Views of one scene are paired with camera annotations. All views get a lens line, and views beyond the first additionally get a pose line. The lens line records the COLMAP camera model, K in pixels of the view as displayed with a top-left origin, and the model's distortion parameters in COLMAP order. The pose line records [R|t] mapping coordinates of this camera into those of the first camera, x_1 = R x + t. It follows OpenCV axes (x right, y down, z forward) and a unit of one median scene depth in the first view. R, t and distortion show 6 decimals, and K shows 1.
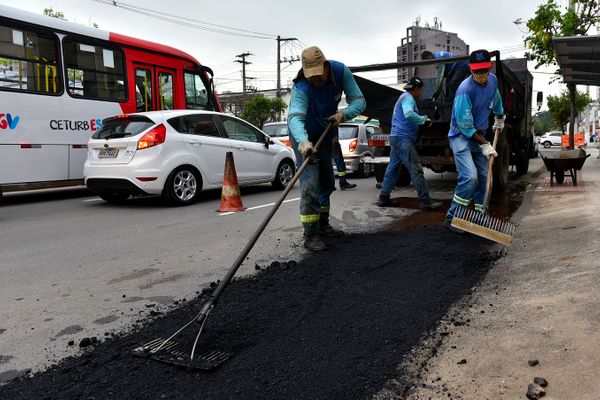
lens RADIAL K [[453.9, 0, 330.7], [0, 453.9, 174.4], [0, 0, 1]] dist [-0.015073, 0.000492]
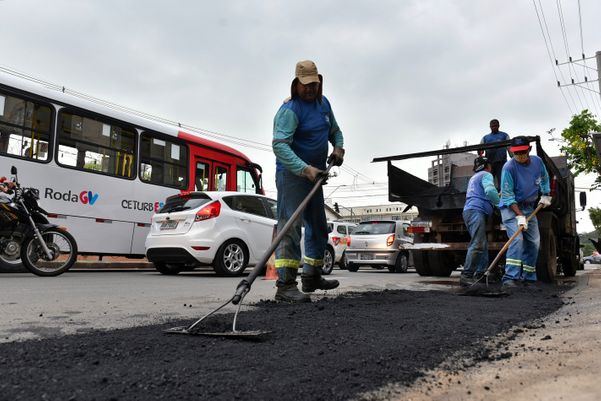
lens RADIAL K [[431.7, 0, 299.0], [0, 431.7, 192.7], [0, 0, 1]] dist [-0.007121, -0.001311]
pose [[0.988848, 0.011629, -0.148476, -0.012721], [-0.043850, 0.975489, -0.215635, 0.055846], [0.142329, 0.219741, 0.965120, 0.004436]]
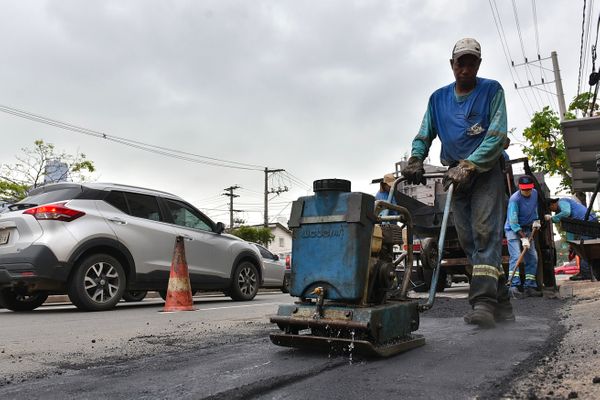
lens RADIAL K [[465.2, 0, 295.8], [0, 465.2, 199.4], [0, 0, 1]] dist [-0.009902, -0.002168]
pose [[0.998283, -0.023027, -0.053856, 0.016752], [0.009259, 0.969961, -0.243083, 0.051967], [0.057836, 0.242167, 0.968509, 0.112150]]
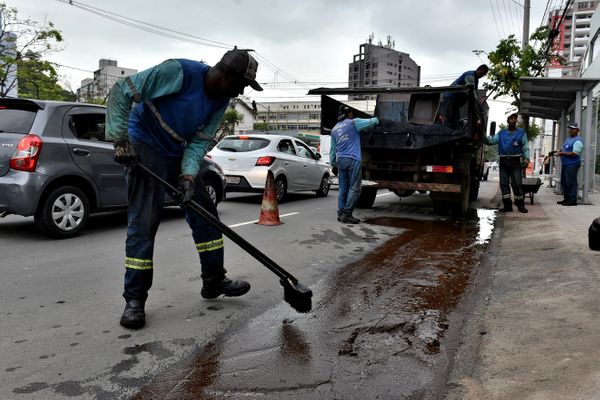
lens RADIAL K [[465.2, 0, 312.4], [0, 465.2, 189.0], [0, 0, 1]] dist [-0.009902, -0.002168]
pose [[0.995497, 0.046015, 0.082877, -0.077545], [-0.045908, 0.998941, -0.003201, -0.003553], [-0.082937, -0.000618, 0.996555, -0.068847]]
